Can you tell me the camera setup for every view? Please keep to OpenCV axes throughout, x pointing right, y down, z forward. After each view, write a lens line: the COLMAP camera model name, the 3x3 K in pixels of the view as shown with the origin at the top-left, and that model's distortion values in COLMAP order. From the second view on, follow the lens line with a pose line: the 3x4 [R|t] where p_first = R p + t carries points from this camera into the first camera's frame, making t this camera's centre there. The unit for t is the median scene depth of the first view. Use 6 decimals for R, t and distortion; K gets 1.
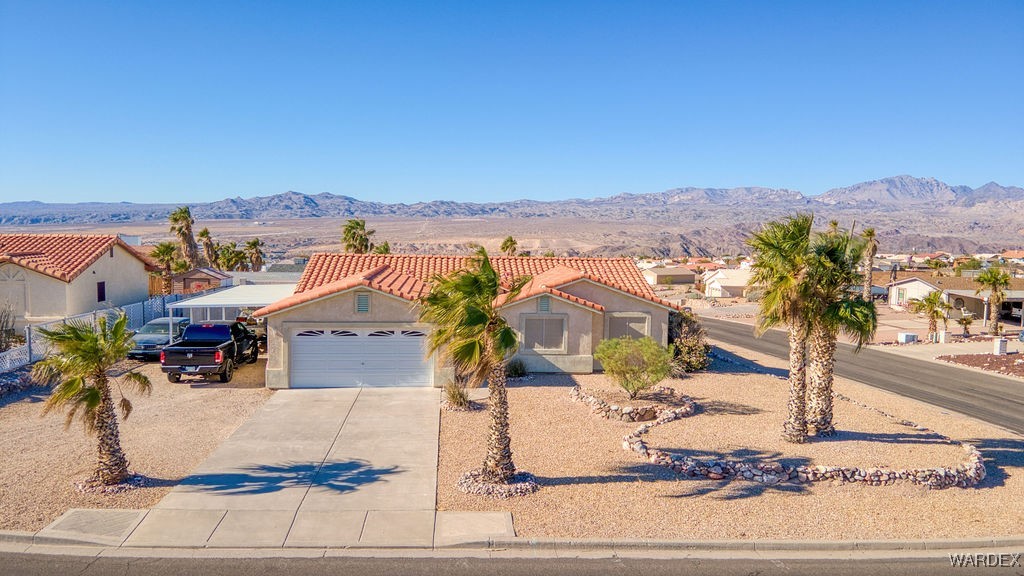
lens RADIAL K [[741.9, 0, 513.4], [0, 741.9, 286.2], [0, 0, 1]] dist [0.127995, -0.242550]
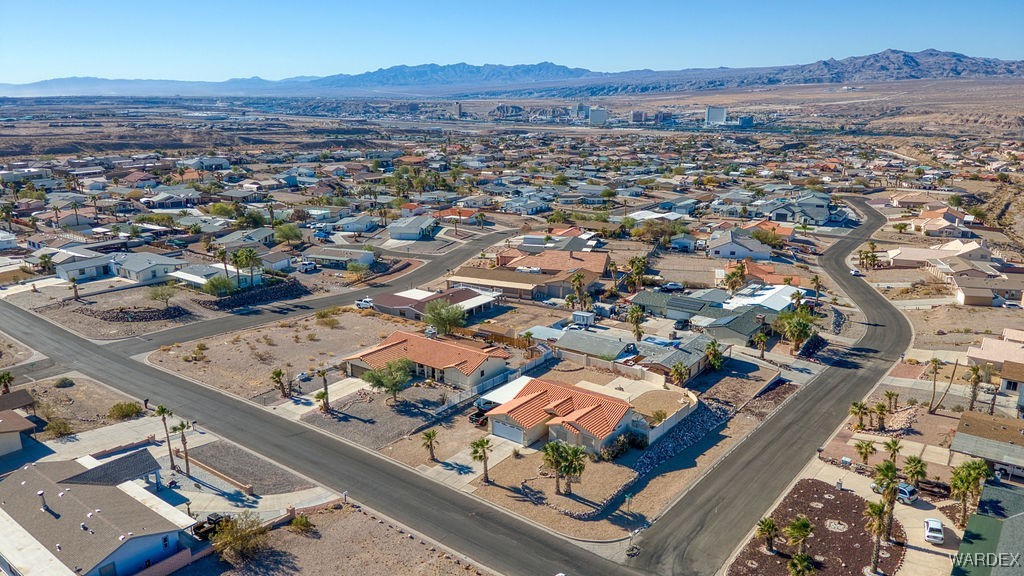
lens RADIAL K [[743.7, 0, 514.5], [0, 743.7, 291.3], [0, 0, 1]] dist [0.110201, -0.211629]
pose [[0.742171, 0.159019, -0.651072, 2.623846], [-0.036859, 0.979659, 0.197258, -1.635766], [0.669197, -0.122401, 0.732935, -1.970674]]
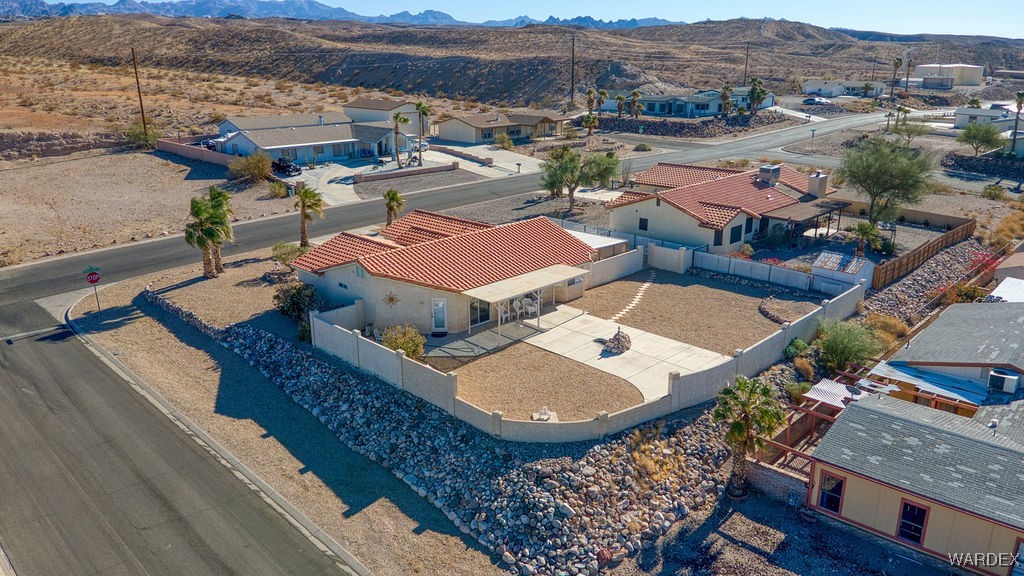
lens RADIAL K [[744.0, 0, 512.7], [0, 744.0, 285.1], [0, 0, 1]] dist [0.117637, -0.235272]
pose [[-0.764660, 0.177971, -0.619372, 1.202520], [-0.057387, 0.938487, 0.340514, -0.695926], [0.641874, 0.295921, -0.707410, 3.454334]]
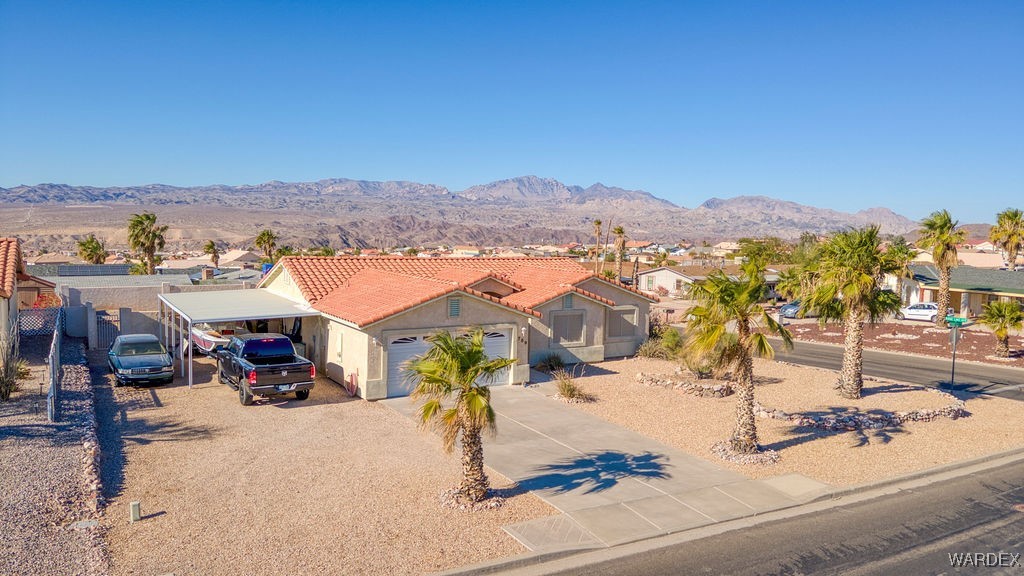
lens RADIAL K [[742.2, 0, 515.2], [0, 742.2, 289.0], [0, 0, 1]] dist [0.133003, -0.251971]
pose [[0.898244, -0.032675, 0.438281, -0.707016], [0.025968, 0.999436, 0.021289, -0.027516], [-0.438730, -0.007742, 0.898586, 0.070161]]
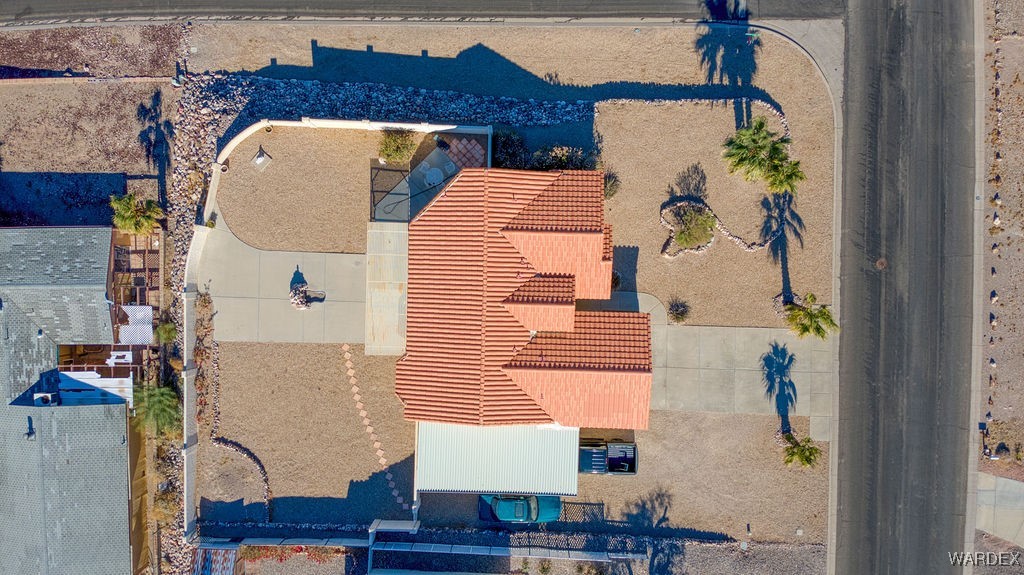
lens RADIAL K [[741.9, 0, 513.4], [0, 741.9, 285.7], [0, 0, 1]] dist [0.127995, -0.242550]
pose [[0.113635, -0.992891, -0.035416, 0.033960], [0.093646, -0.024784, 0.995297, -2.177498], [-0.989099, -0.116417, 0.090164, 1.459906]]
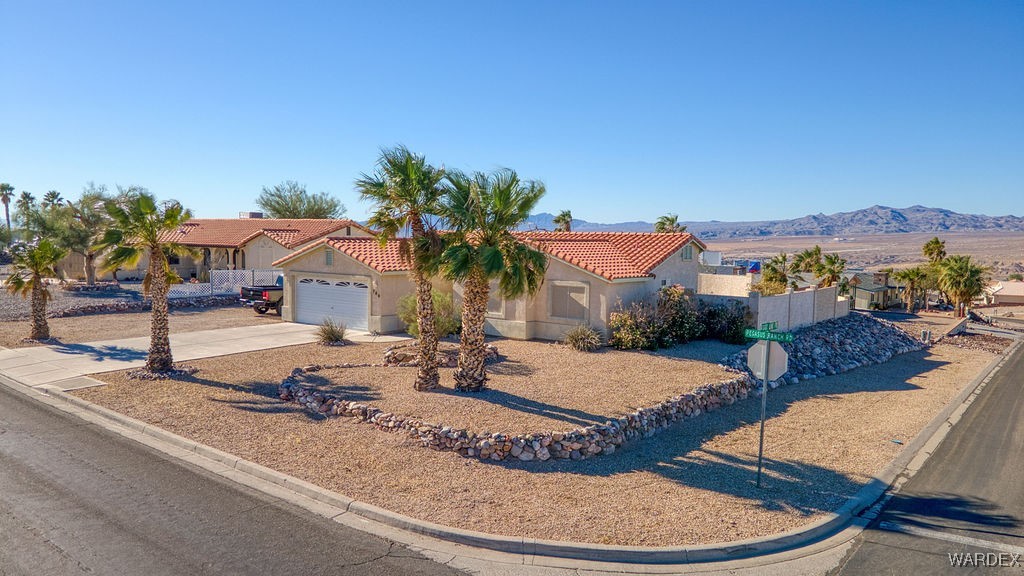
lens RADIAL K [[744.0, 0, 512.7], [0, 744.0, 285.1], [0, 0, 1]] dist [0.117637, -0.235272]
pose [[0.740944, 0.040361, -0.670352, 1.057222], [-0.056023, 0.998428, -0.001809, 0.065824], [0.669226, 0.038895, 0.742041, 0.358832]]
